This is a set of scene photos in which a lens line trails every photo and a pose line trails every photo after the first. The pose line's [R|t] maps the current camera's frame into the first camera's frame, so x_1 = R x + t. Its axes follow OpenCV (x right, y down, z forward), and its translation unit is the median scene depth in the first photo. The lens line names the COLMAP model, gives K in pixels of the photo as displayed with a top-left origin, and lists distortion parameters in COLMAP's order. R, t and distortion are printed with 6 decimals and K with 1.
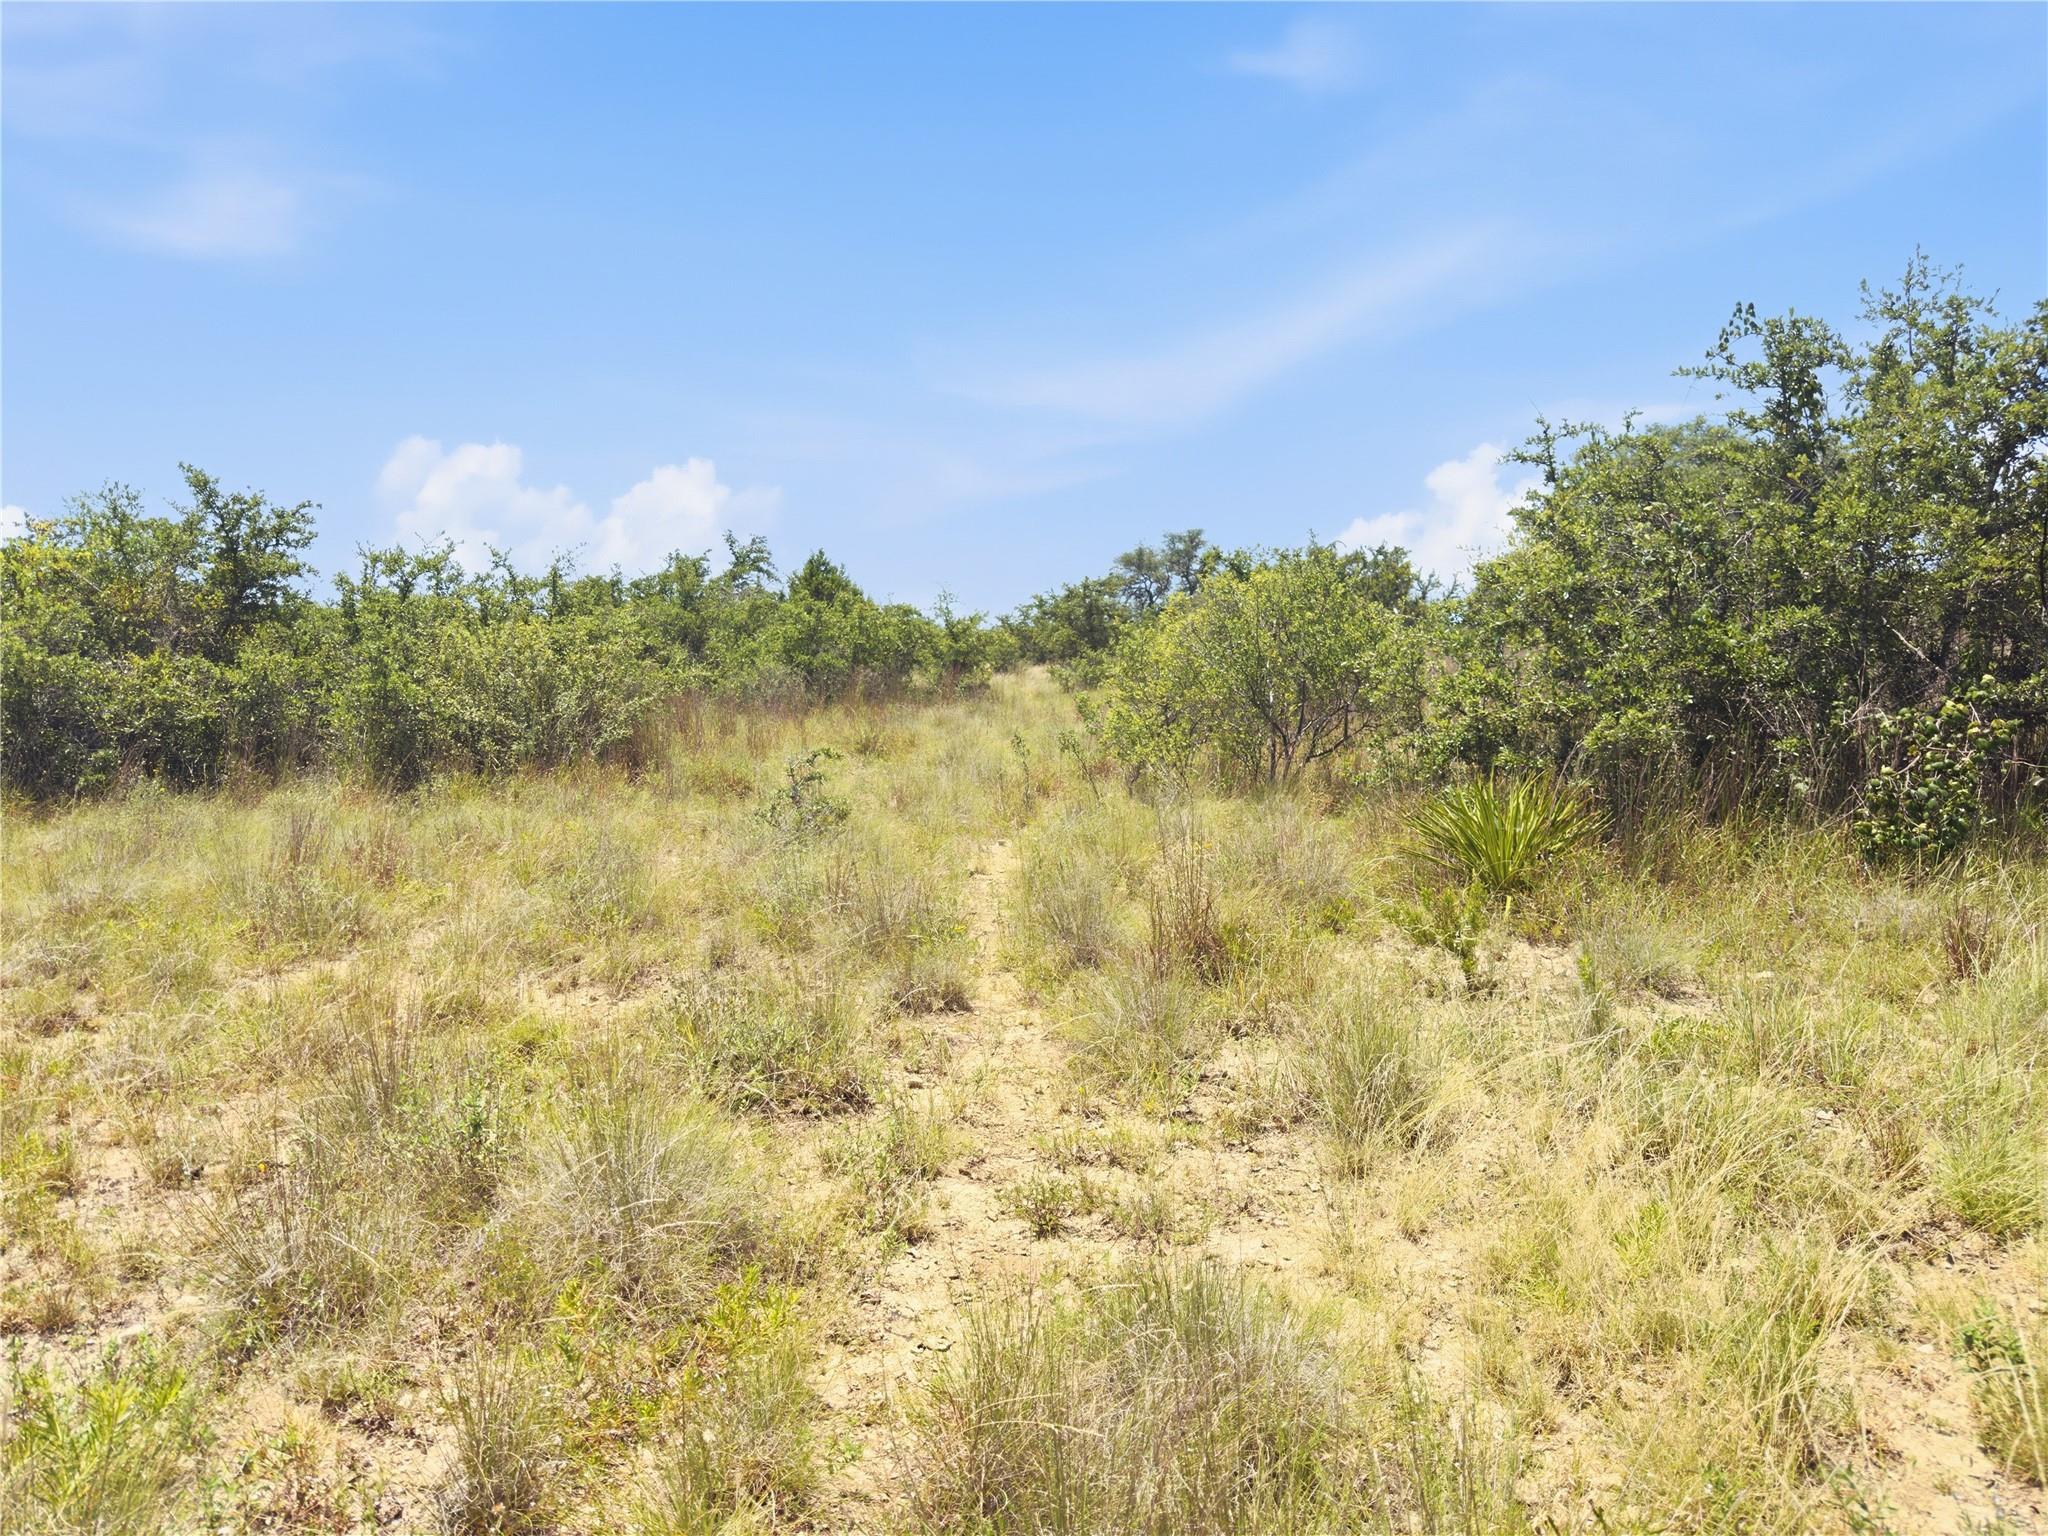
lens RADIAL K [[1451.9, 0, 1005.0], [0, 1451.9, 775.2], [0, 0, 1]] dist [0.072265, -0.093217]
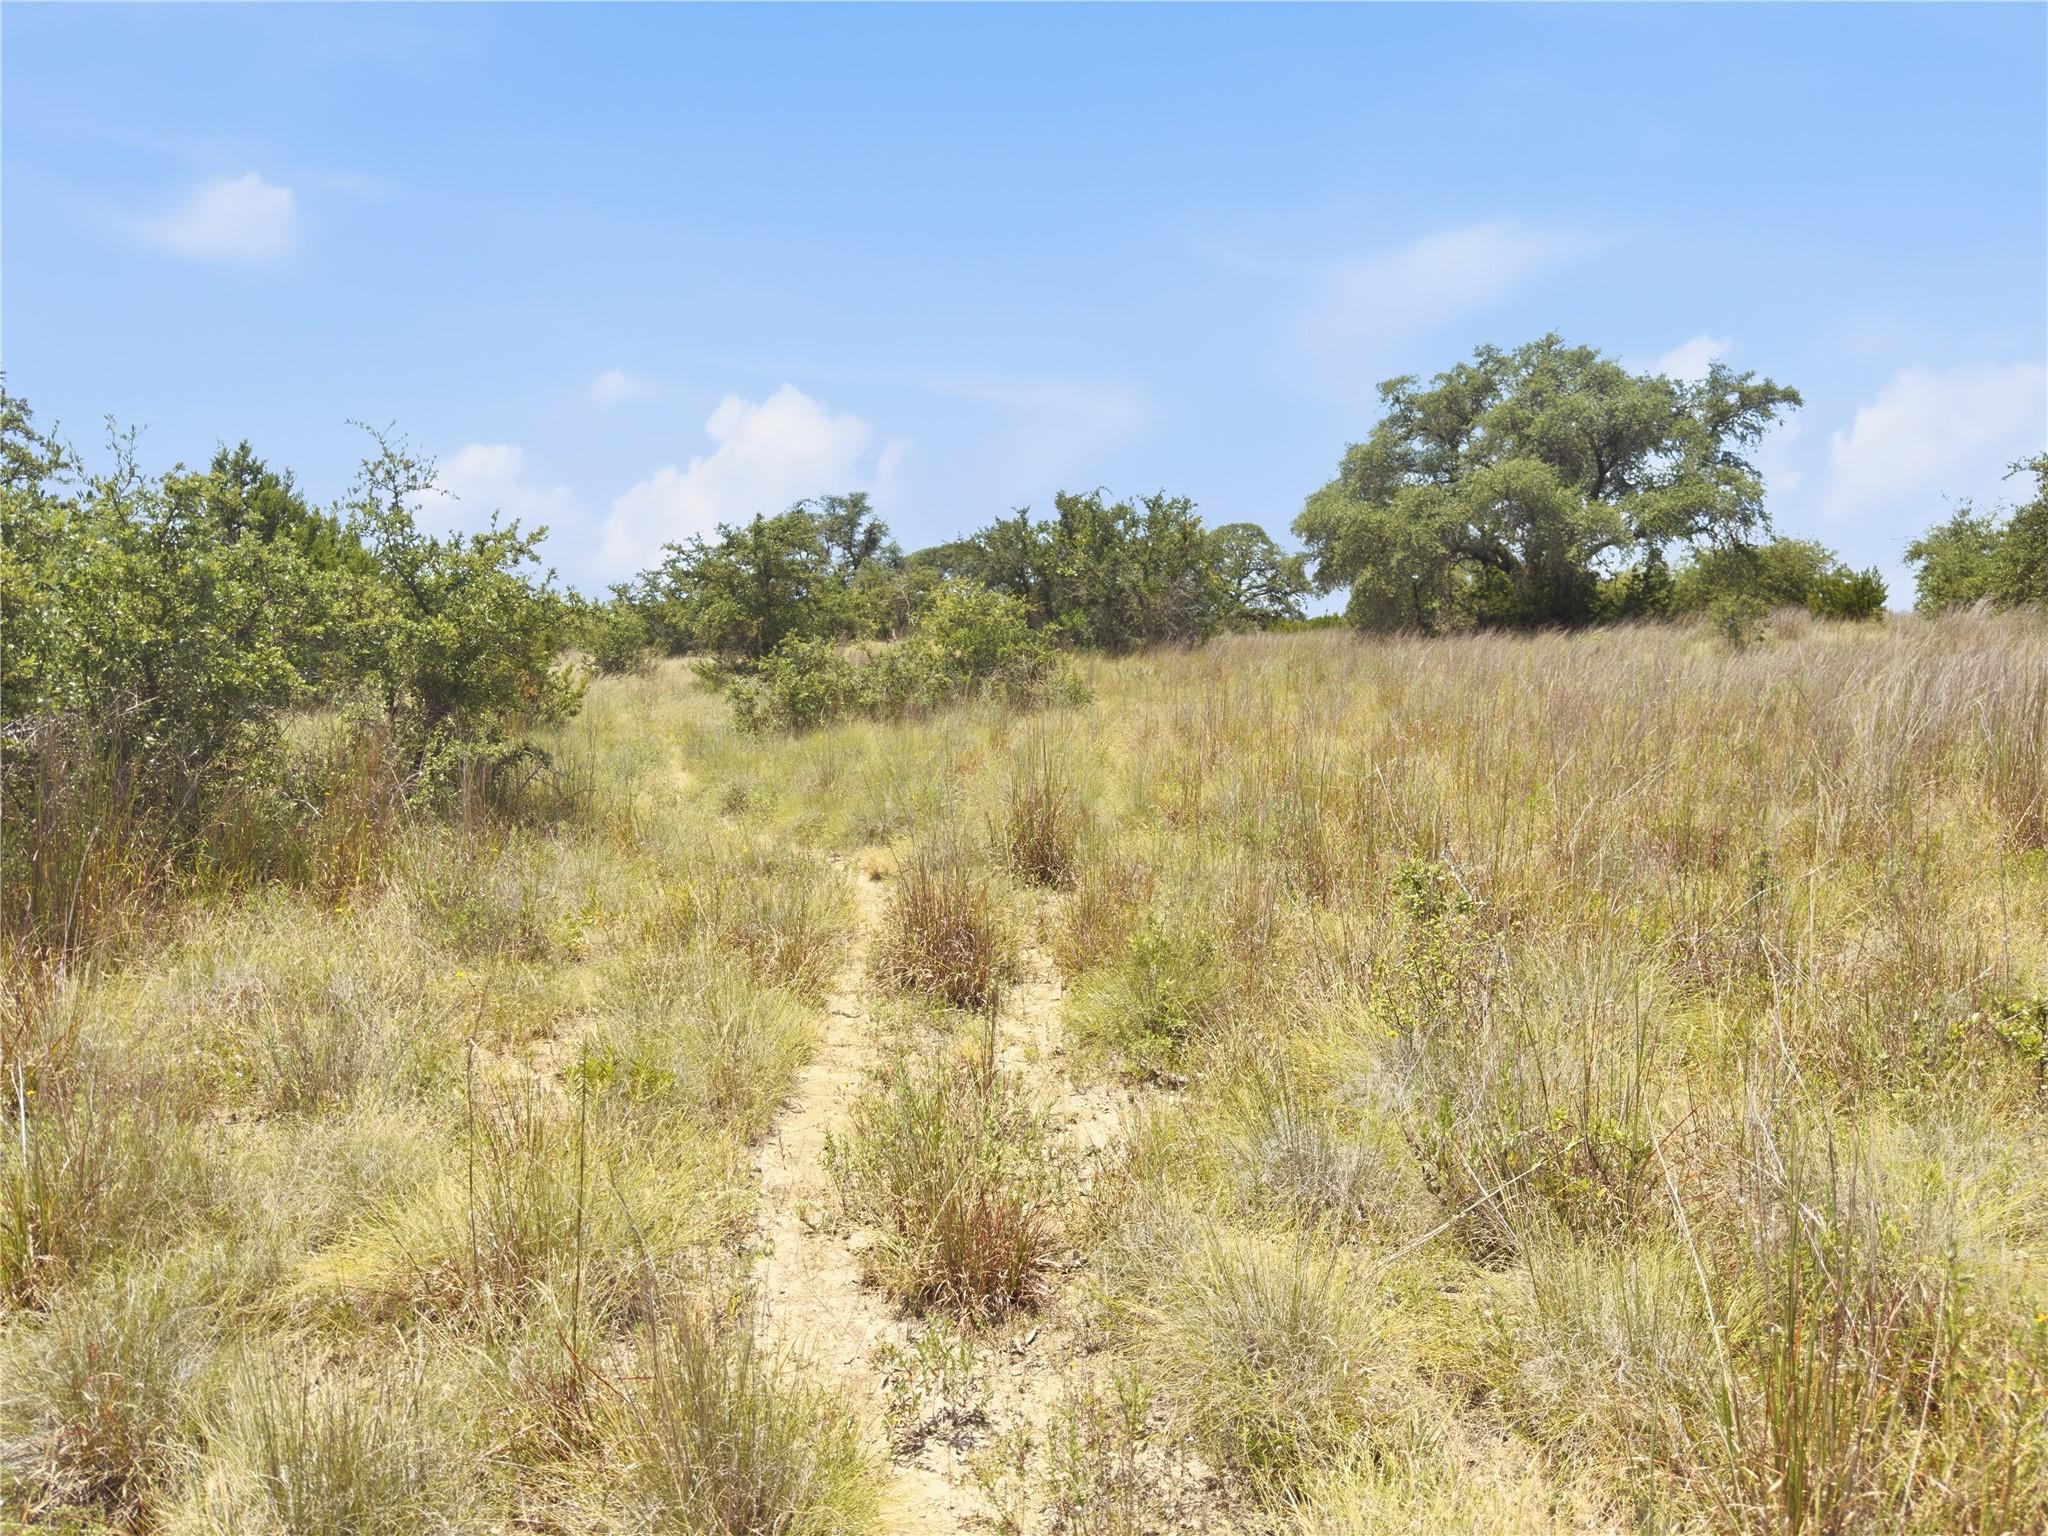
lens RADIAL K [[1451.9, 0, 1005.0], [0, 1451.9, 775.2], [0, 0, 1]] dist [0.072265, -0.093217]
pose [[0.968894, -0.017310, 0.246869, 0.003765], [0.014669, 0.999814, 0.012530, -0.027554], [-0.247040, -0.008519, 0.968968, 0.306496]]
